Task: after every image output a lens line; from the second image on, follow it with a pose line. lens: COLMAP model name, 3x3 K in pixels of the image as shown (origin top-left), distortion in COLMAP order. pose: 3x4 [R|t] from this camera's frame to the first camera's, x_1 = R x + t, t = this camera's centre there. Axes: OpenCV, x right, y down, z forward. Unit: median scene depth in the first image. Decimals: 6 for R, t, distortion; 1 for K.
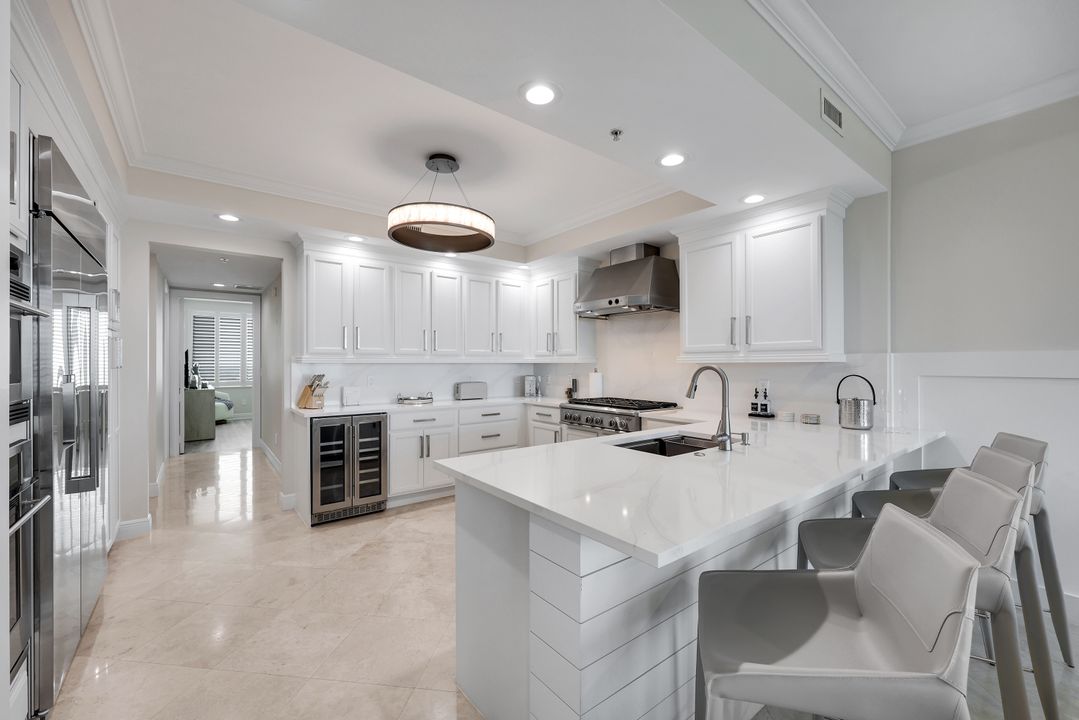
lens RADIAL K [[437.1, 0, 532.6], [0, 437.1, 361.4], [0, 0, 1]] dist [-0.001480, 0.000021]
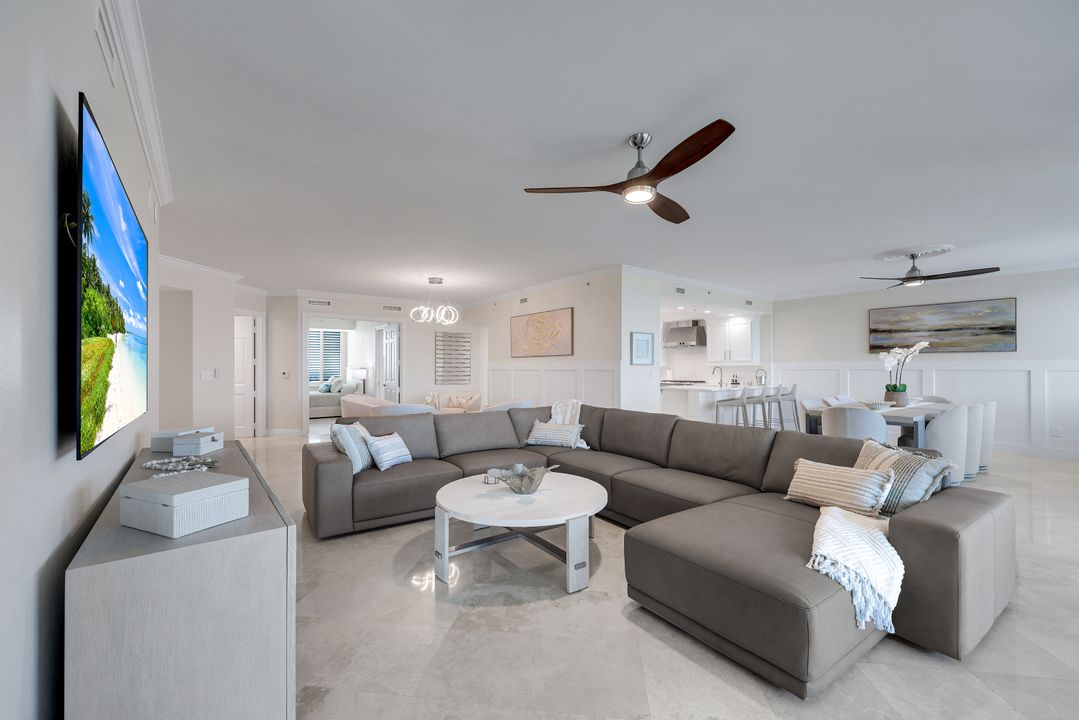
lens RADIAL K [[437.1, 0, 538.5], [0, 437.1, 364.1], [0, 0, 1]] dist [-0.001480, 0.000021]
pose [[0.999986, -0.005340, -0.000013, -0.796434], [0.005340, 0.999985, -0.000732, -0.012592], [0.000017, 0.000732, 1.000000, -1.932832]]
